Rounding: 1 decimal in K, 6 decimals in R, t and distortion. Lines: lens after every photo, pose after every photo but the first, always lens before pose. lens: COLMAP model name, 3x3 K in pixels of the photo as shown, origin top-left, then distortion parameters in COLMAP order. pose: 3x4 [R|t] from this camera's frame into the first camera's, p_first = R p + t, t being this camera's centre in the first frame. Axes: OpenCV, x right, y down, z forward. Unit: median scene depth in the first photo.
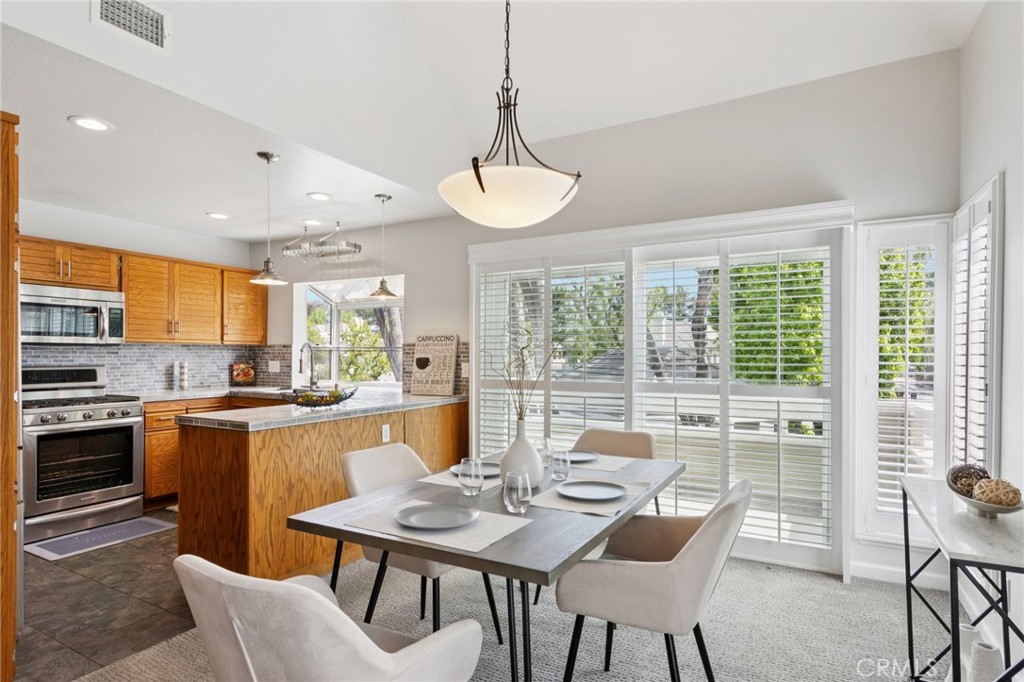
lens RADIAL K [[542.7, 0, 507.6], [0, 542.7, 355.7], [0, 0, 1]] dist [0.015862, -0.009696]
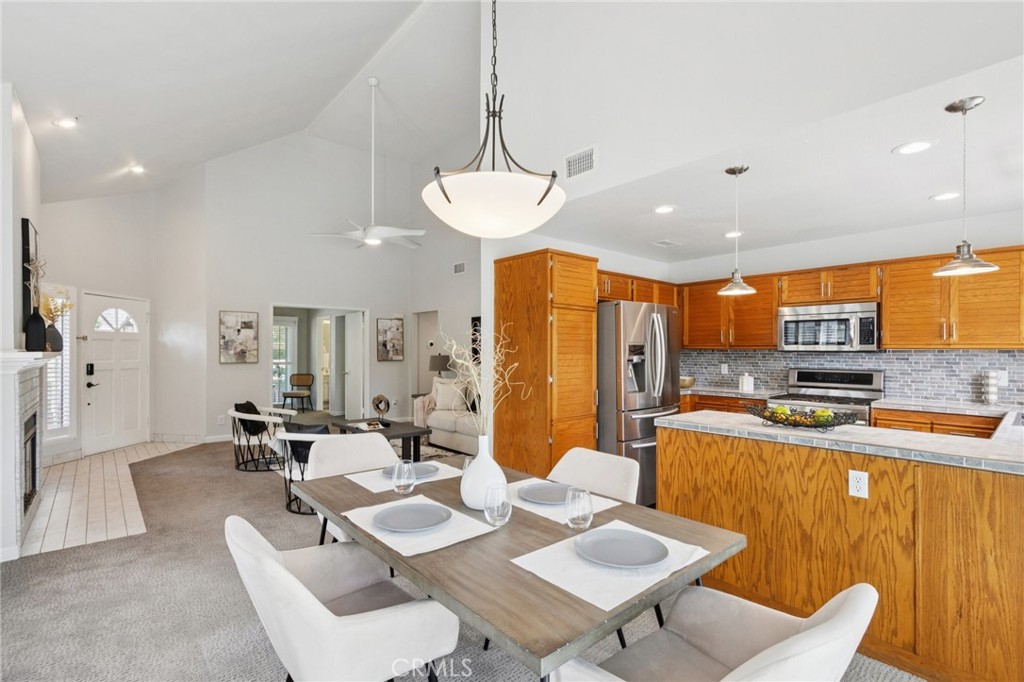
lens RADIAL K [[471.4, 0, 508.7], [0, 471.4, 349.9], [0, 0, 1]] dist [0.009300, -0.001703]
pose [[-0.329665, -0.005662, -0.944081, 0.383022], [-0.007273, 0.999968, -0.003458, -0.014740], [0.944070, 0.005726, -0.329695, 0.629666]]
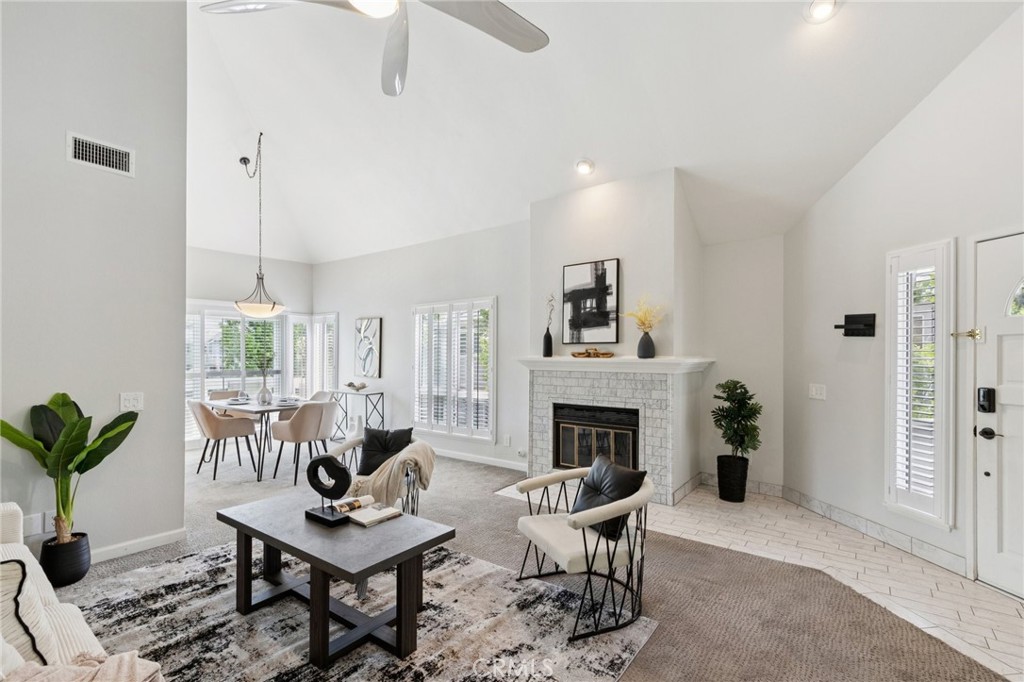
lens RADIAL K [[471.4, 0, 506.6], [0, 471.4, 350.2], [0, 0, 1]] dist [0.009300, -0.001703]
pose [[0.140016, 0.005089, 0.990136, -1.178512], [0.001456, 0.999985, -0.005346, -0.020475], [-0.990148, 0.002190, 0.140007, -0.356680]]
